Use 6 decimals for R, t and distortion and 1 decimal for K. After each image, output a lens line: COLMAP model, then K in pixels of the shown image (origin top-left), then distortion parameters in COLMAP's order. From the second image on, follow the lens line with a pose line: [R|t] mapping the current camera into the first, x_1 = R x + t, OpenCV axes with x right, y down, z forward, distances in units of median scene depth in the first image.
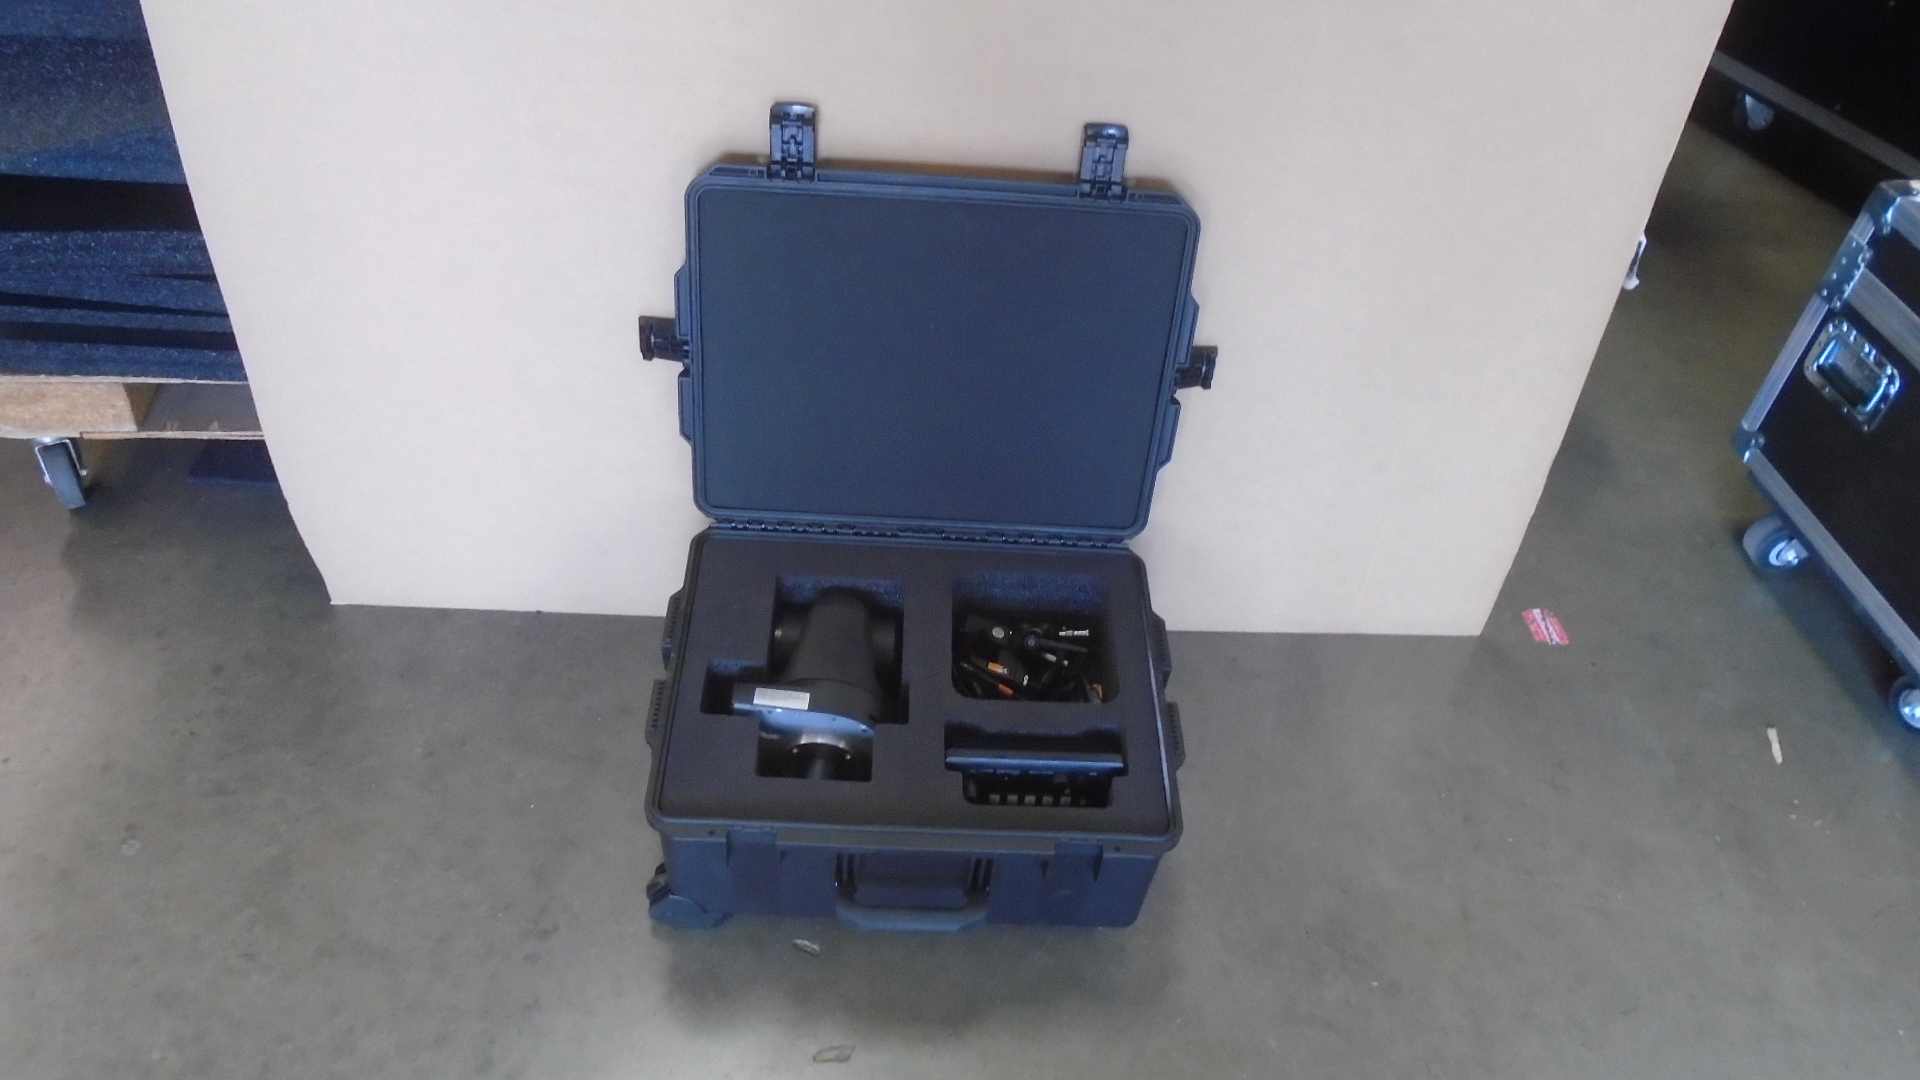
lens RADIAL K [[1475.9, 0, 967.0], [0, 1475.9, 545.3], [0, 0, 1]] dist [-0.025145, 0.013012]
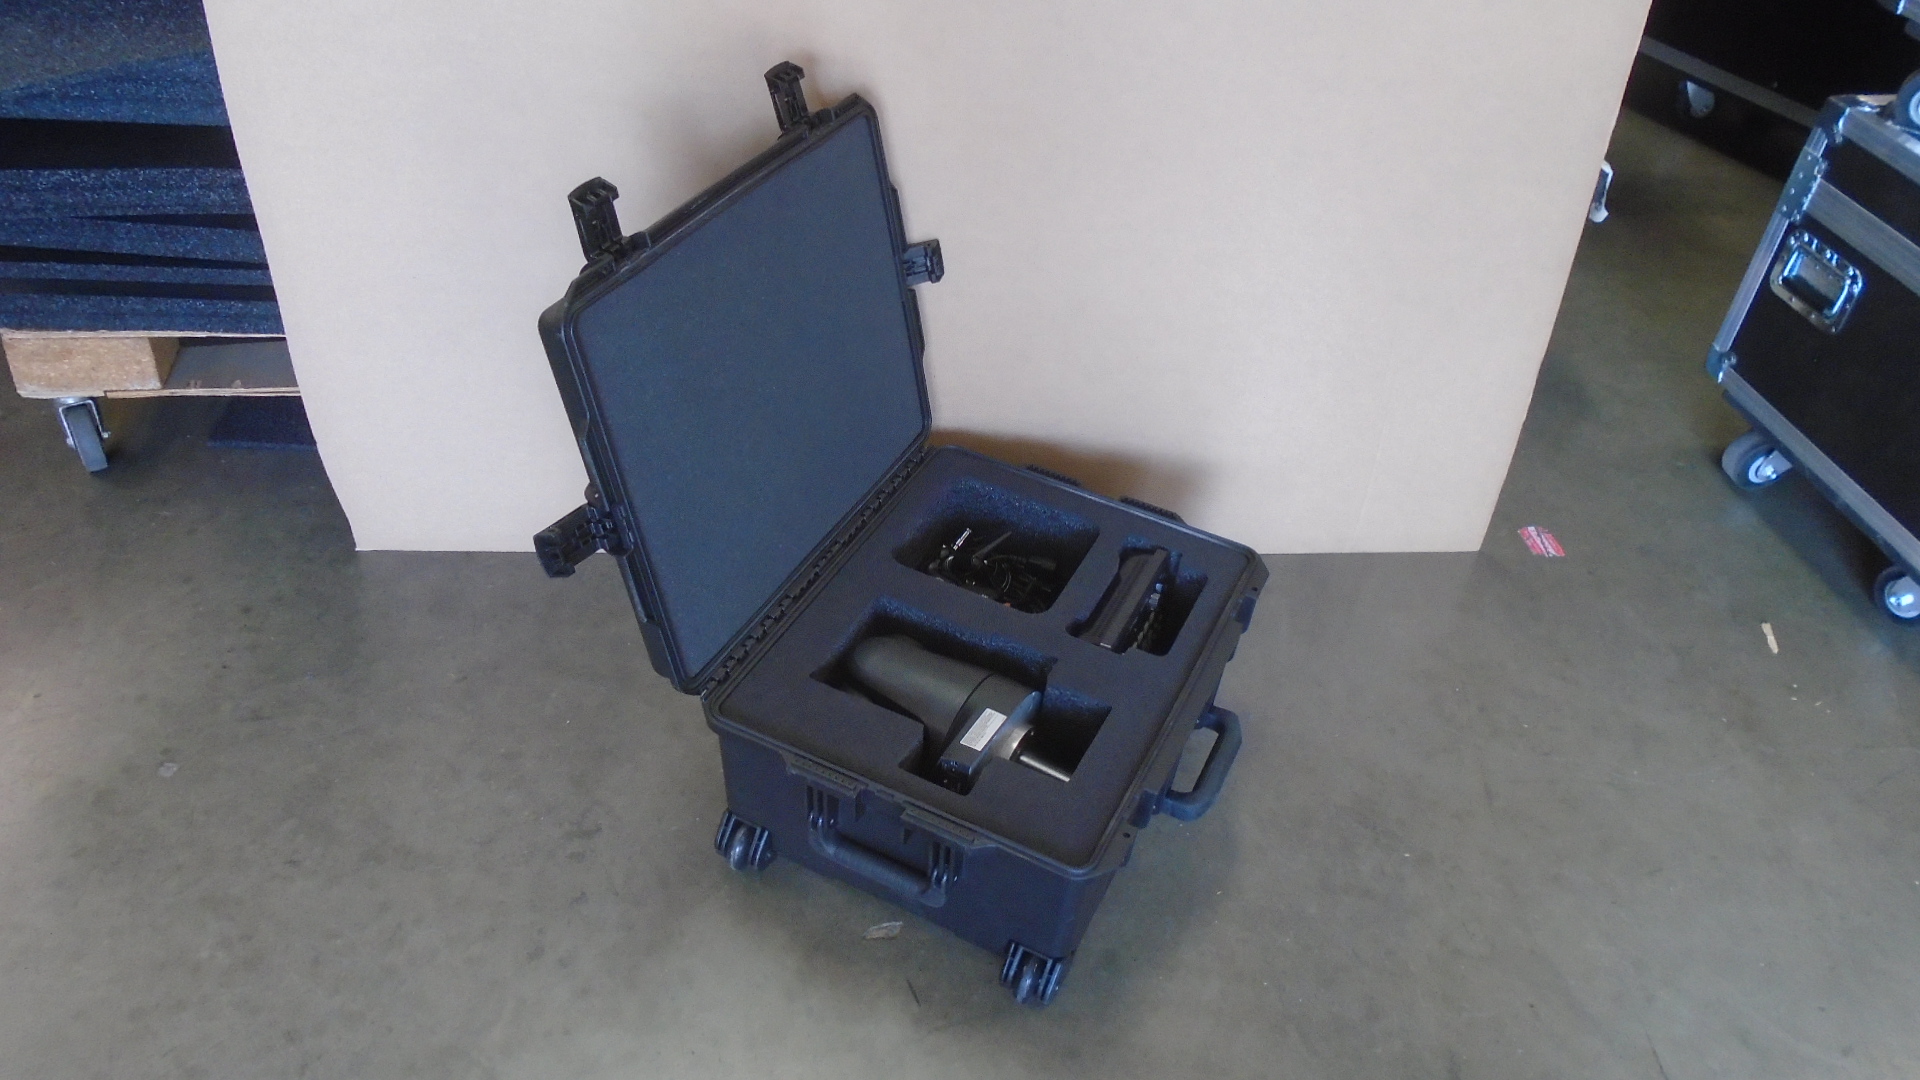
lens RADIAL K [[1475.9, 0, 968.8], [0, 1475.9, 548.2], [0, 0, 1]] dist [-0.025145, 0.013012]
pose [[0.998940, -0.036177, 0.028461, -0.044510], [0.037965, 0.997163, -0.064998, 0.132576], [-0.026029, 0.066010, 0.997479, -0.022262]]
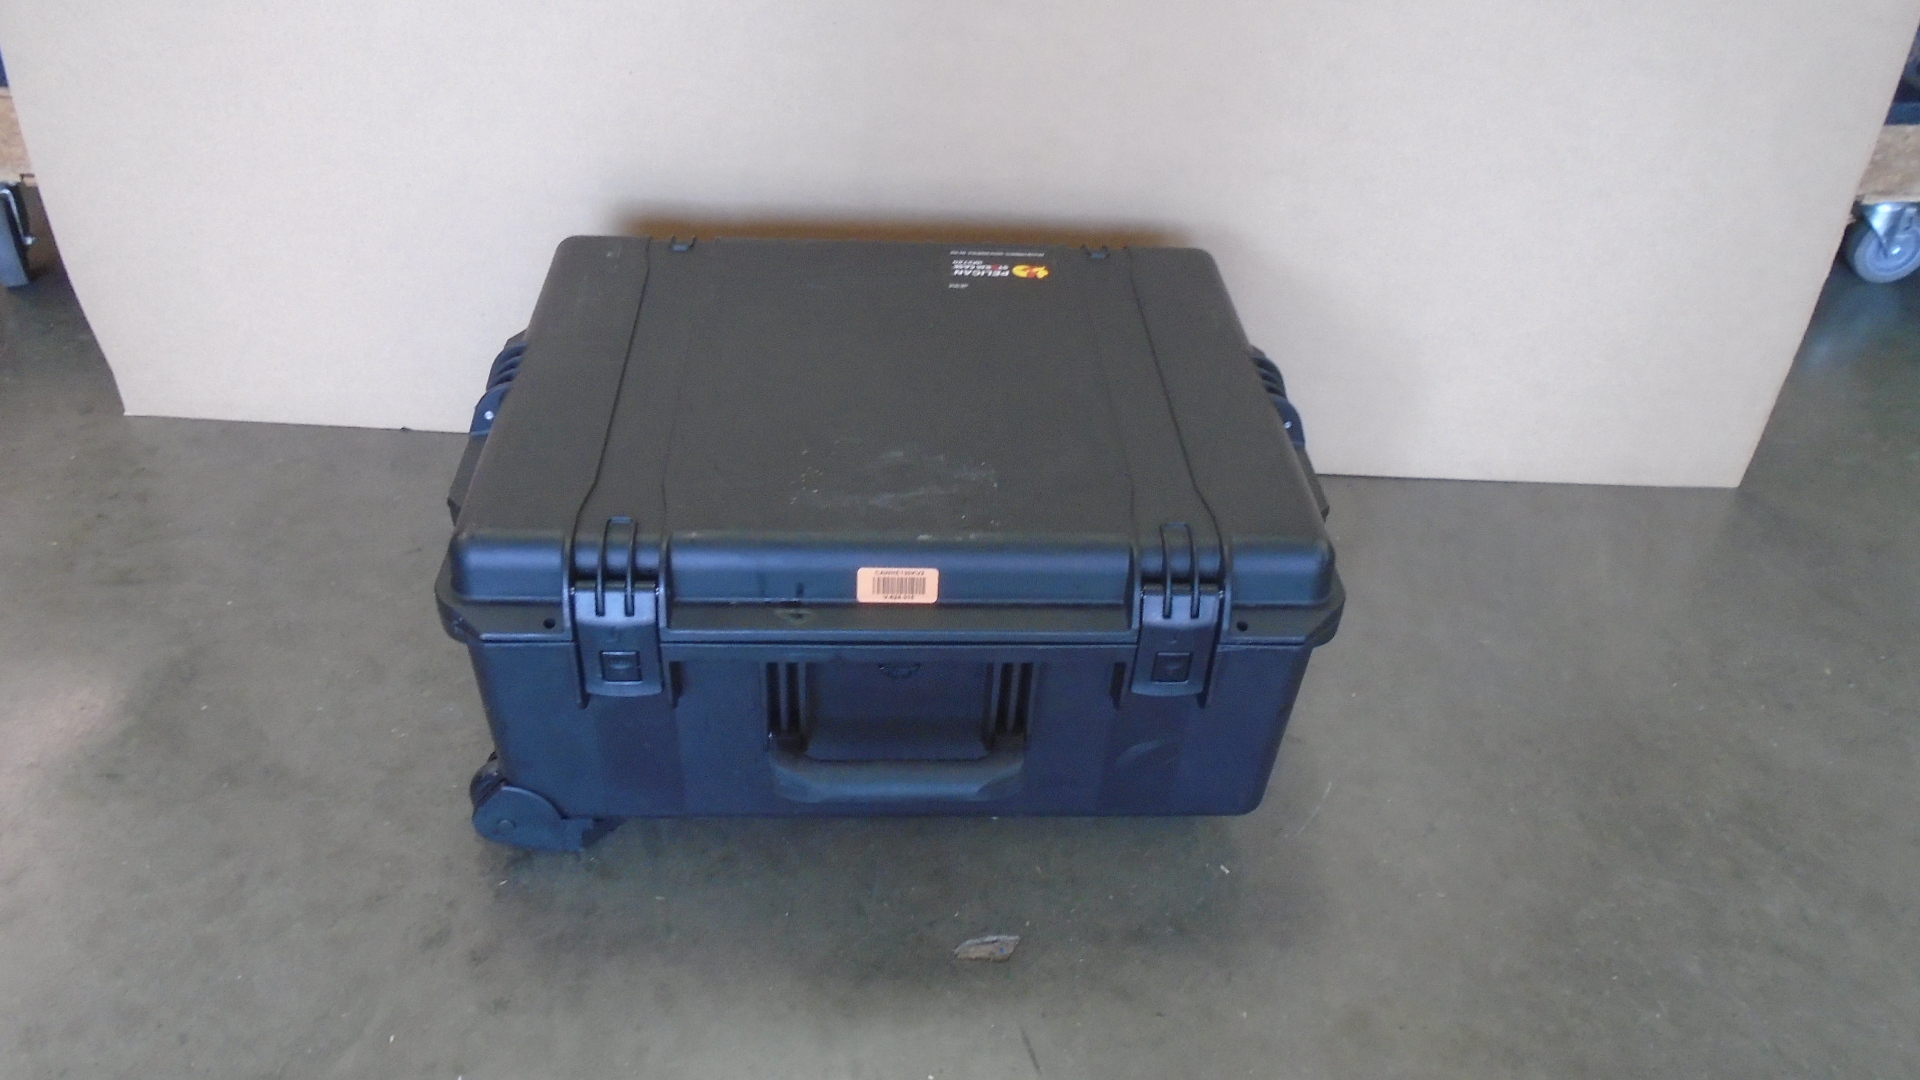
lens RADIAL K [[1475.9, 0, 959.1], [0, 1475.9, 548.9], [0, 0, 1]] dist [-0.025145, 0.013012]
pose [[0.997026, 0.014445, -0.075706, -0.049968], [-0.022675, 0.993782, -0.109008, 0.214687], [0.073660, 0.110400, 0.991154, 0.316223]]
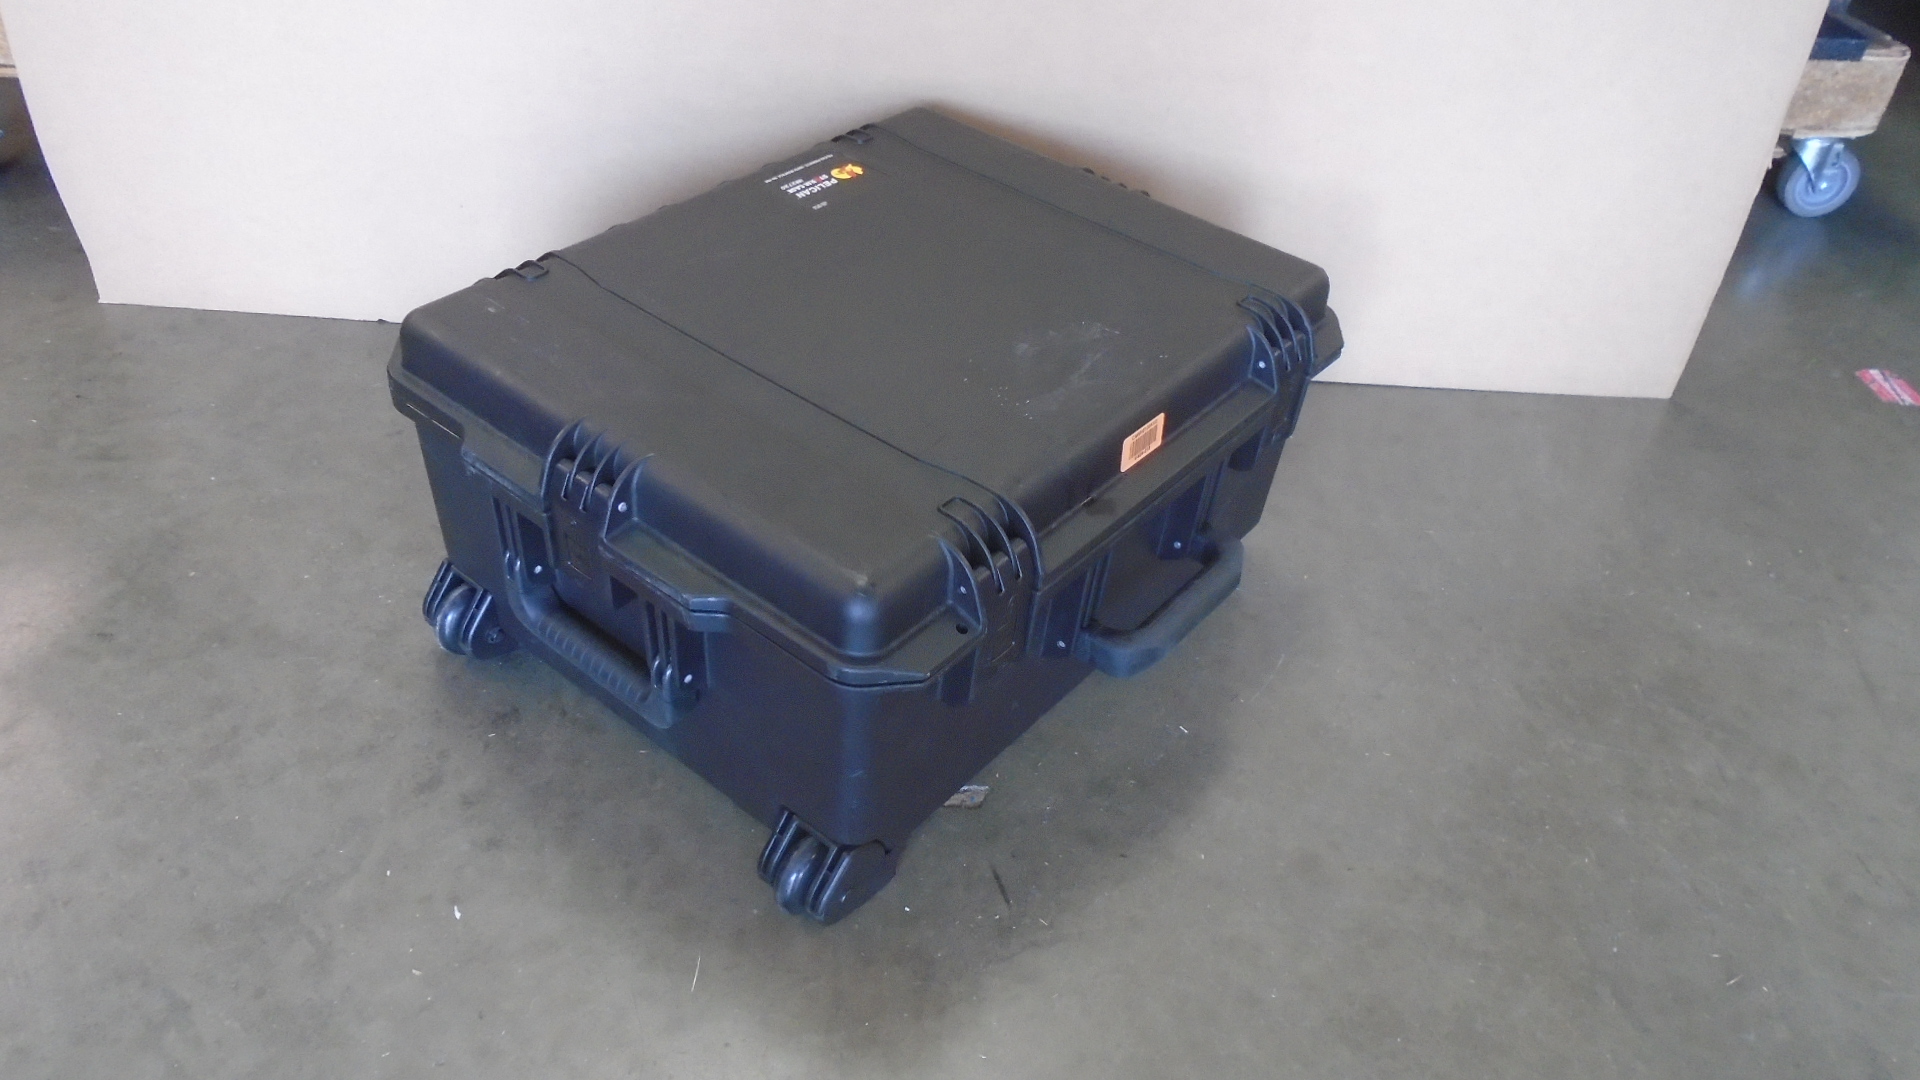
lens RADIAL K [[1475.9, 0, 959.5], [0, 1475.9, 550.8], [0, 0, 1]] dist [-0.025145, 0.013012]
pose [[0.998981, 0.025794, -0.037030, -0.059969], [-0.028916, 0.995839, -0.086419, 0.256574], [0.034647, 0.087401, 0.995570, 0.294798]]
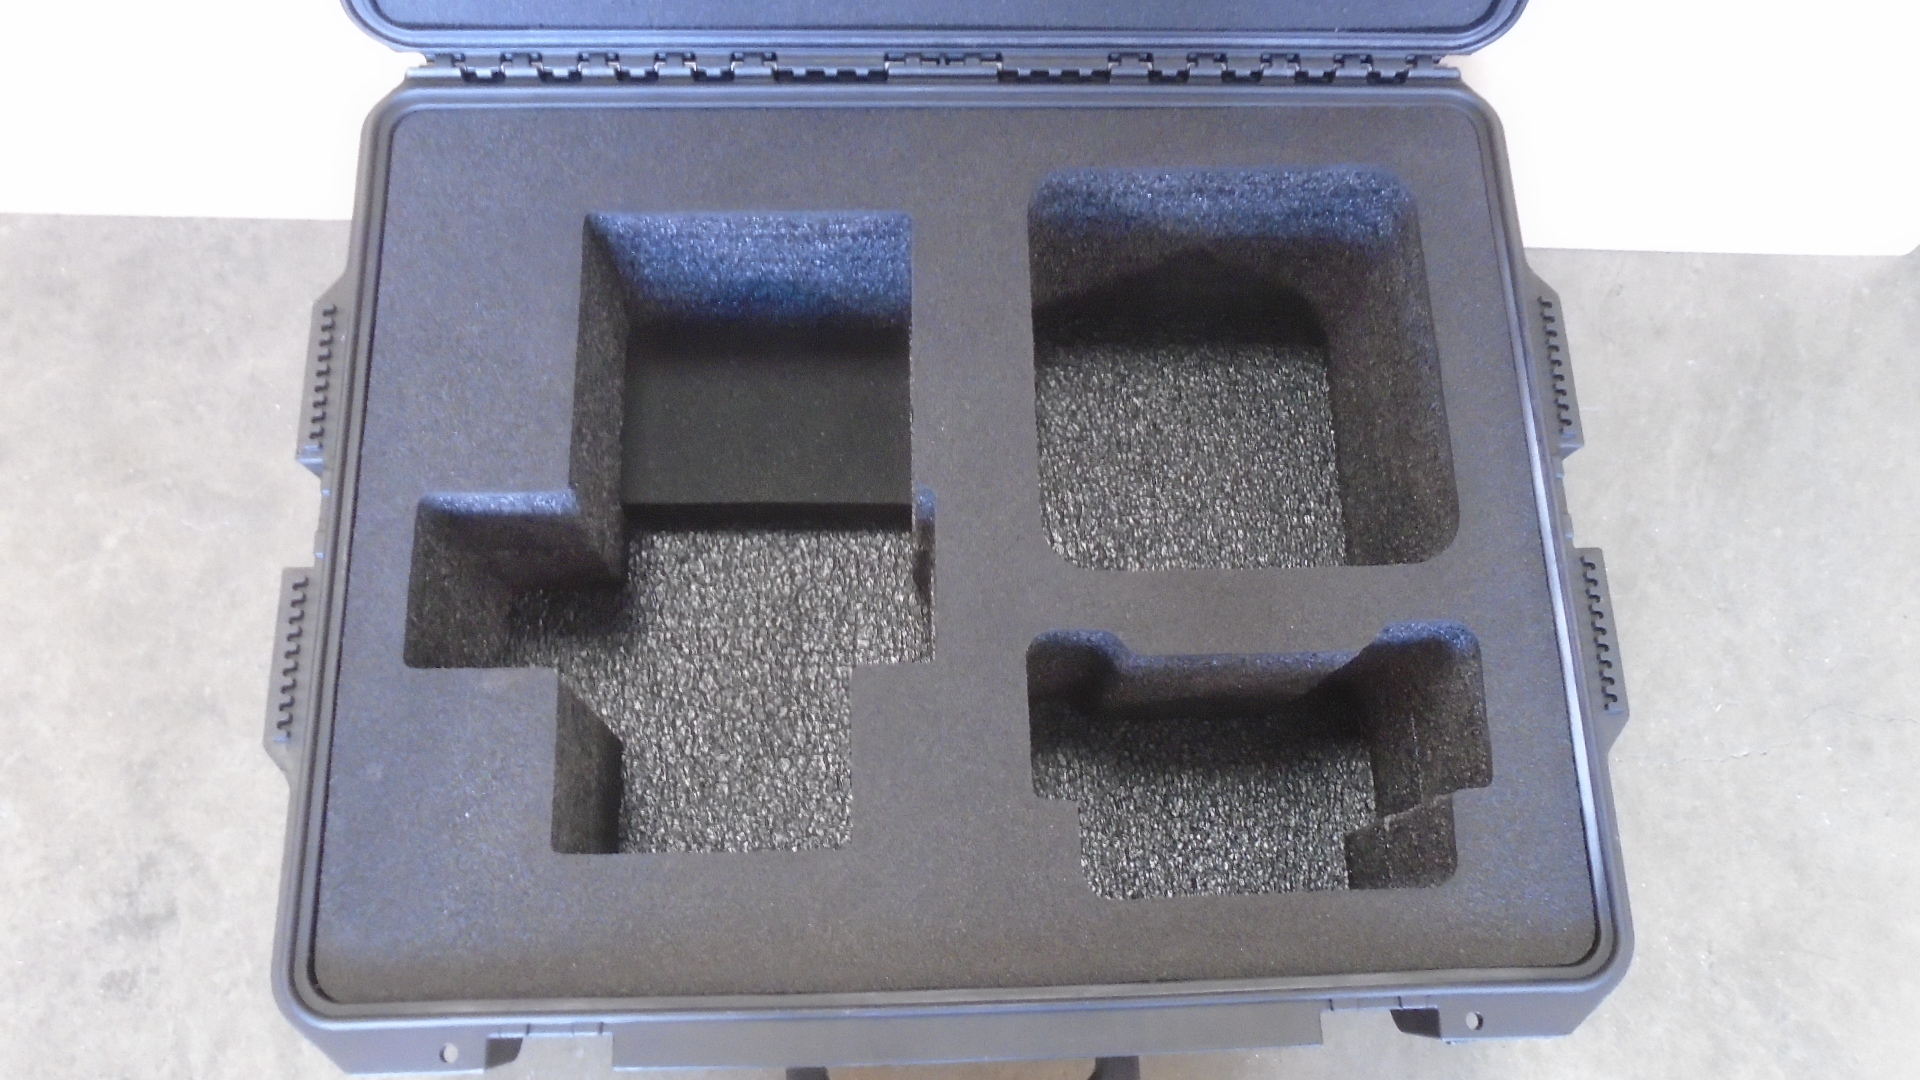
lens RADIAL K [[1475.9, 0, 964.2], [0, 1475.9, 541.3], [0, 0, 1]] dist [-0.025145, 0.013012]
pose [[0.999164, -0.027179, -0.030540, -0.017420], [0.038500, 0.876826, 0.479264, -0.087181], [0.013752, -0.480039, 0.877139, 0.604108]]
